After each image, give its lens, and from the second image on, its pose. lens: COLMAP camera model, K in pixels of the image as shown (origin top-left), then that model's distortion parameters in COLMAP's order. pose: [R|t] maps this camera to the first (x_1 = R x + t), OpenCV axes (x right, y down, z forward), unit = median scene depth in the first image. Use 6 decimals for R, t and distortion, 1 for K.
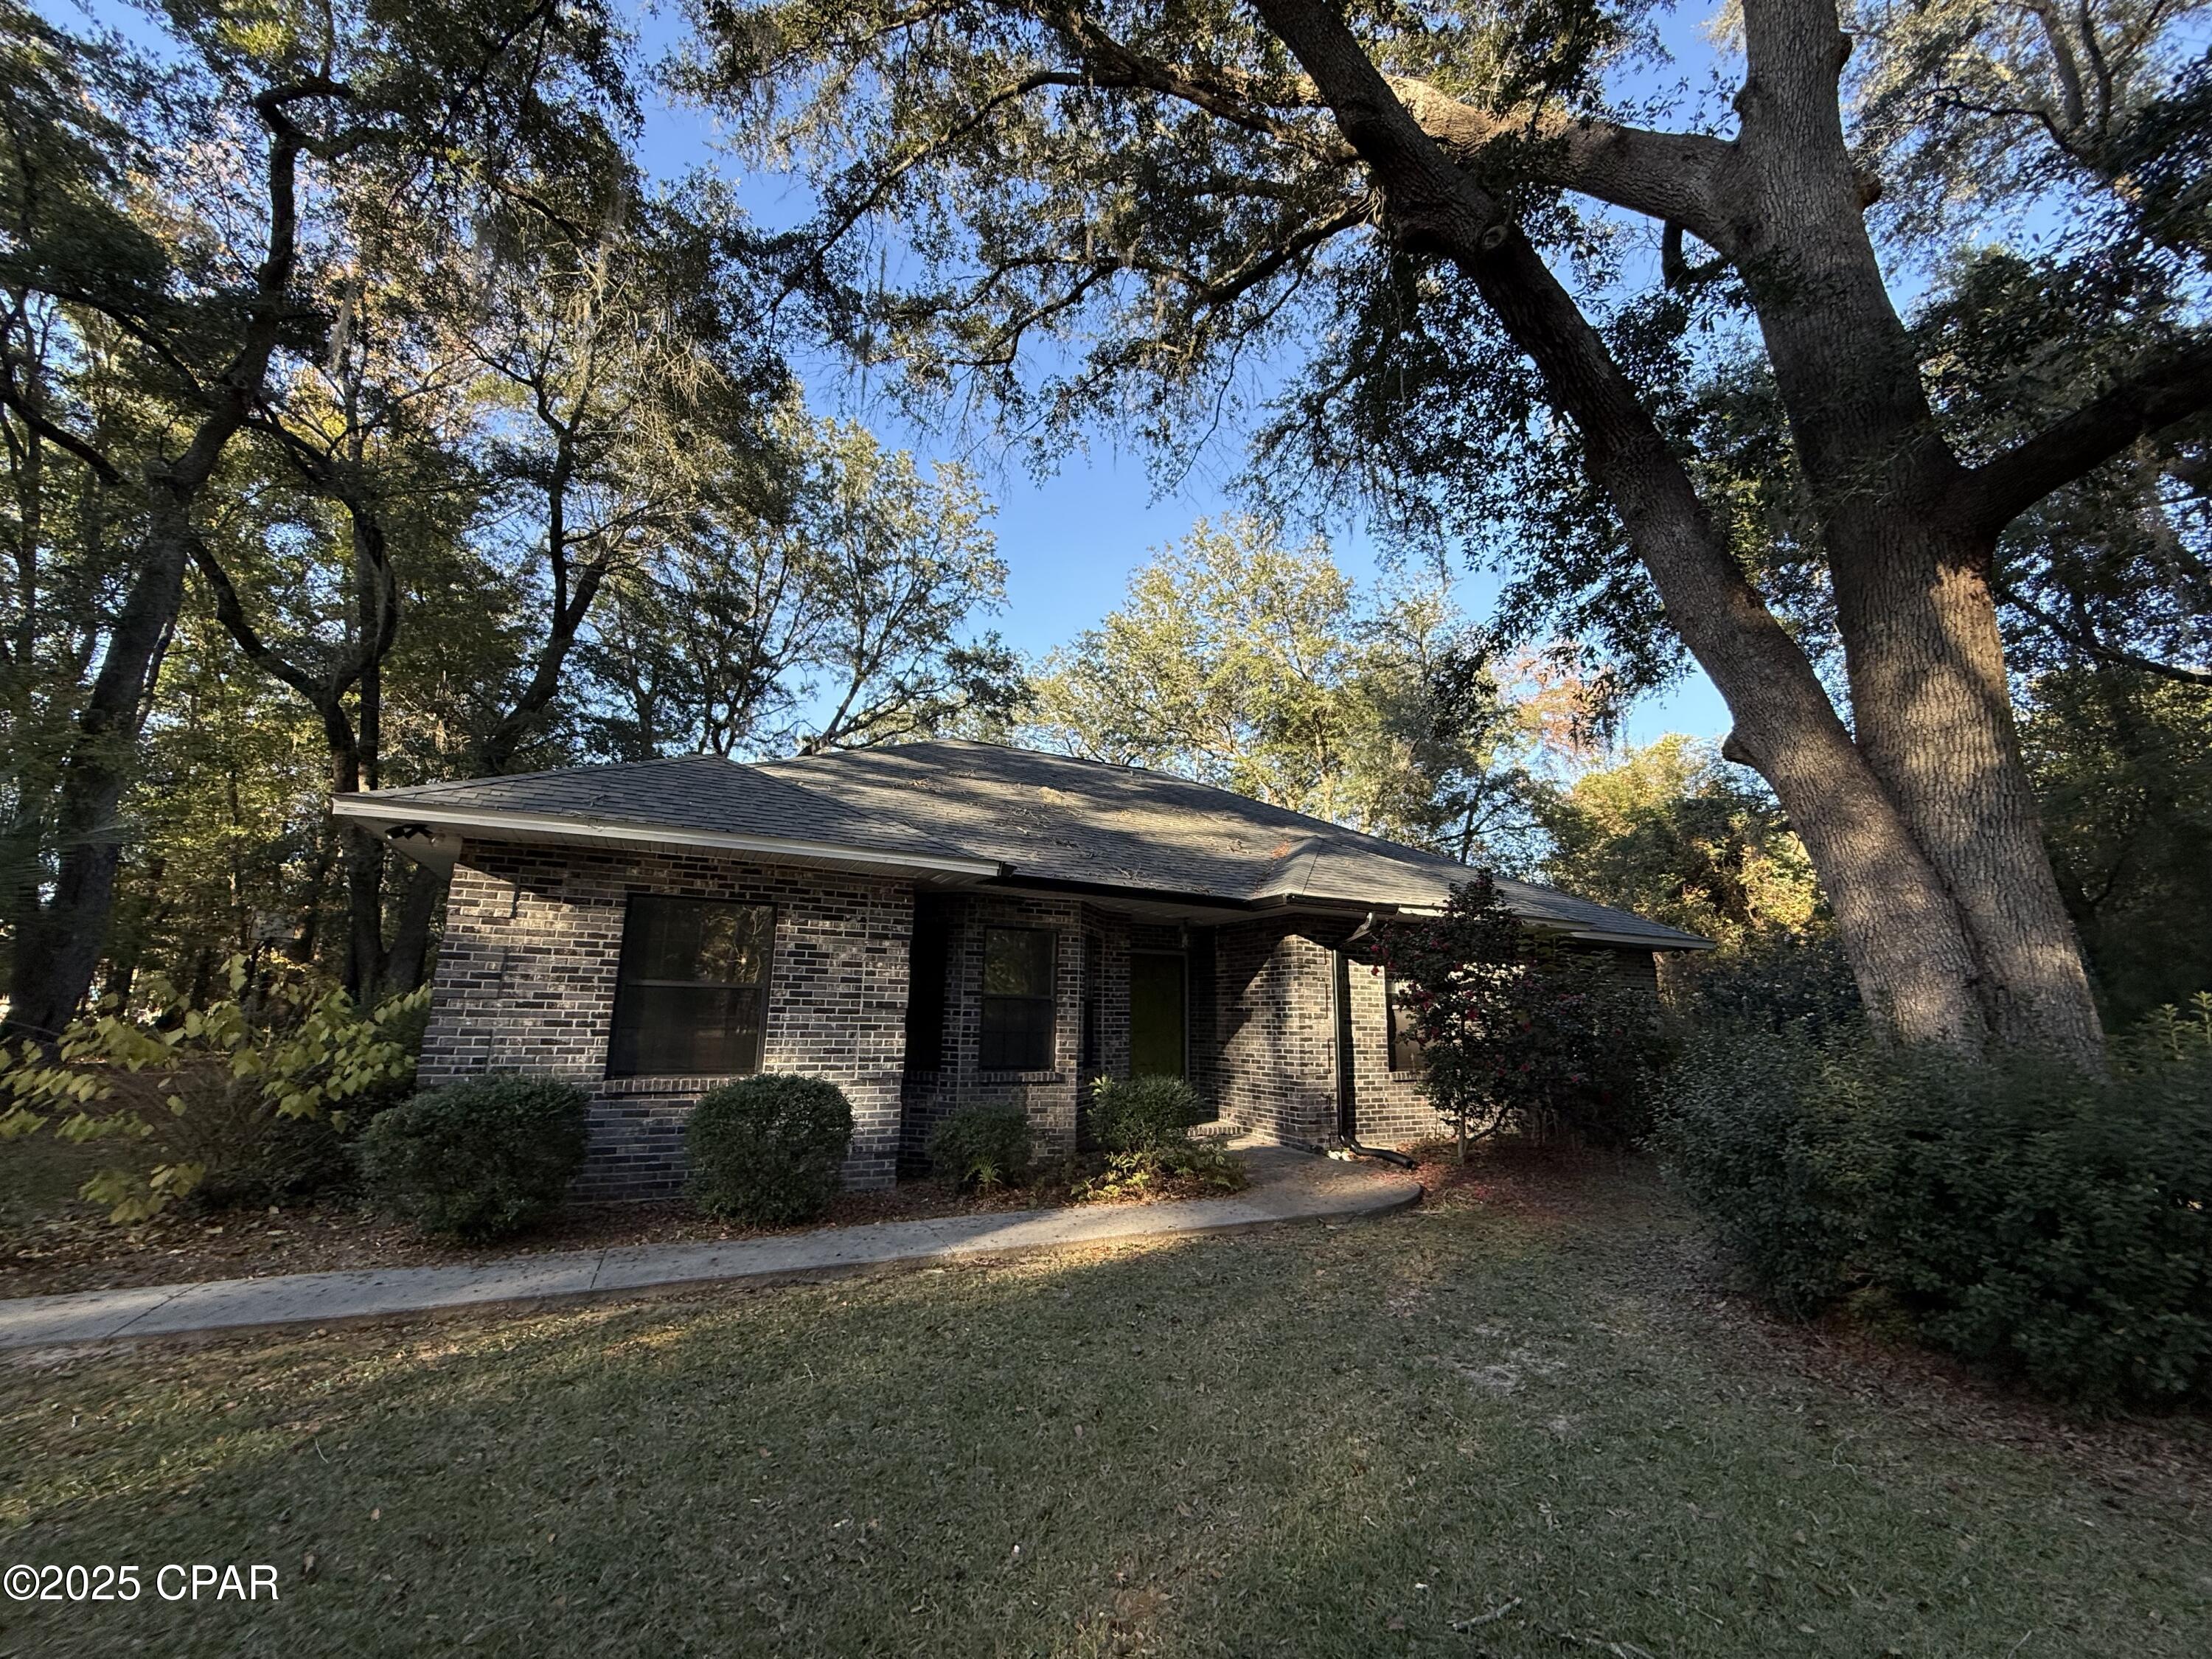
lens RADIAL K [[877.3, 0, 1105.6], [0, 877.3, 830.9], [0, 0, 1]] dist [-0.003455, -0.000039]
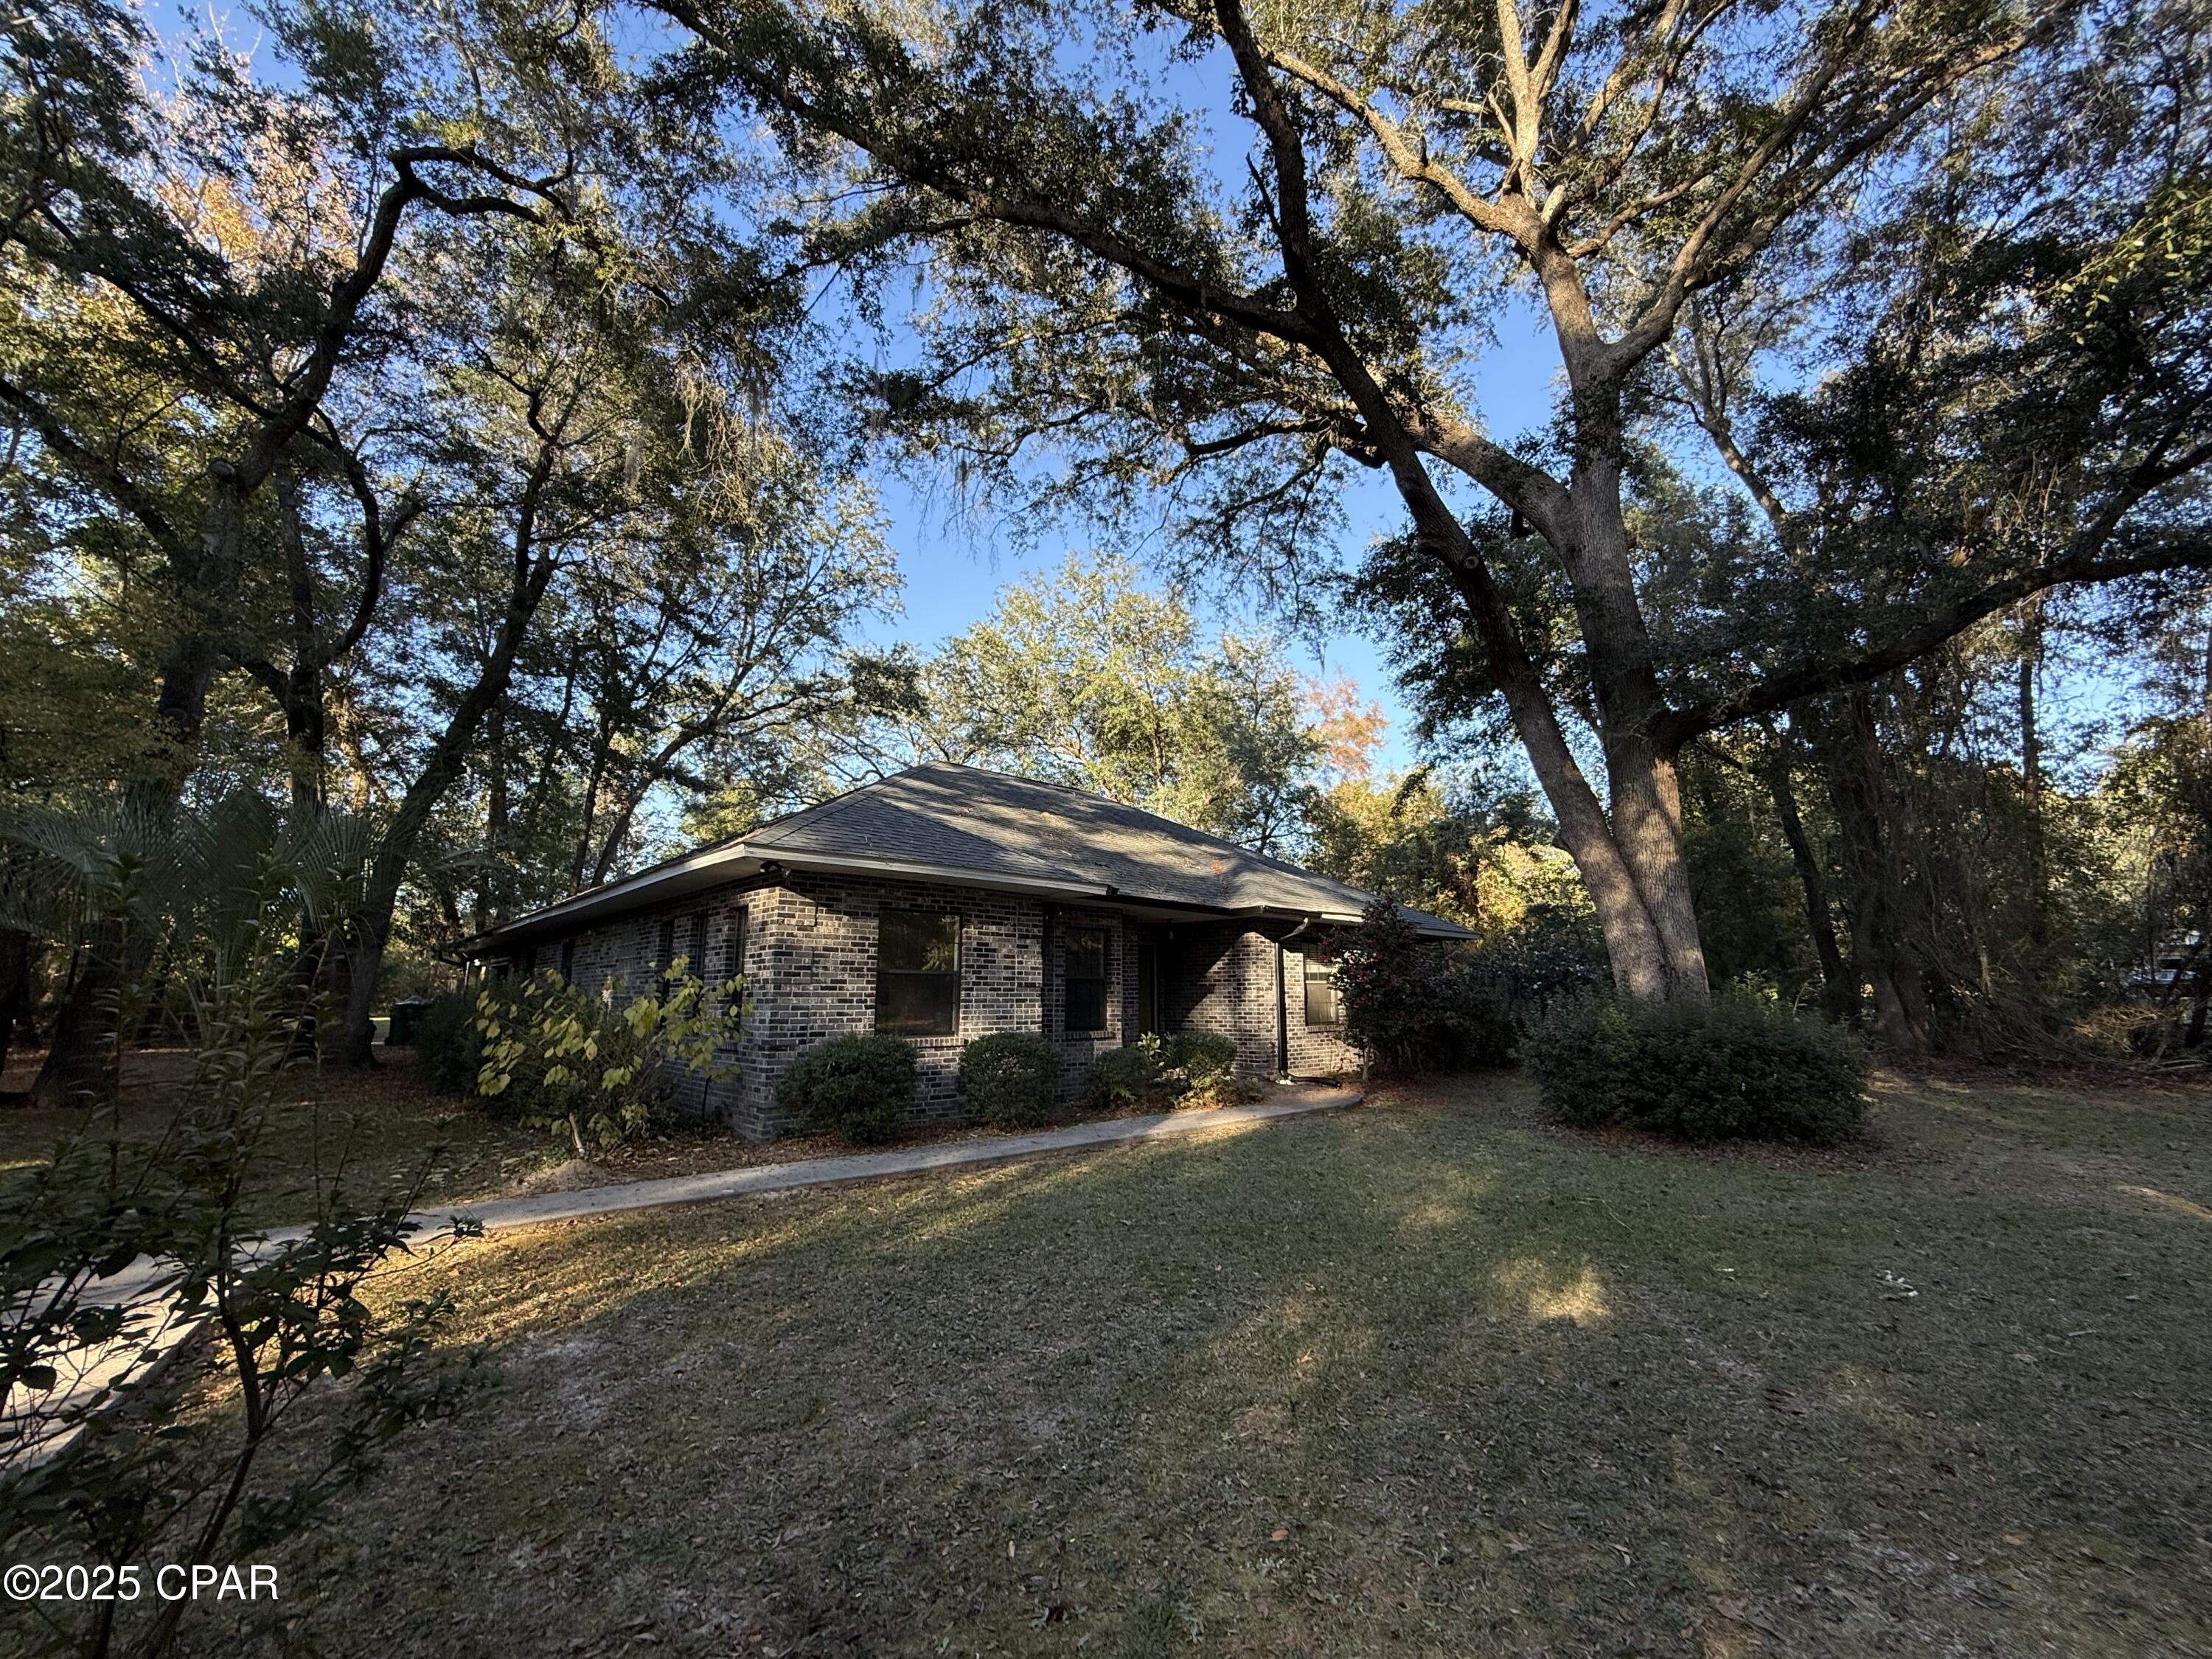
lens RADIAL K [[877.3, 0, 1105.7], [0, 877.3, 830.9], [0, 0, 1]] dist [-0.003455, -0.000039]
pose [[0.962380, 0.034217, 0.269544, -0.413722], [-0.041180, 0.998947, 0.020217, -0.066910], [-0.268569, -0.030557, 0.962776, -0.311178]]
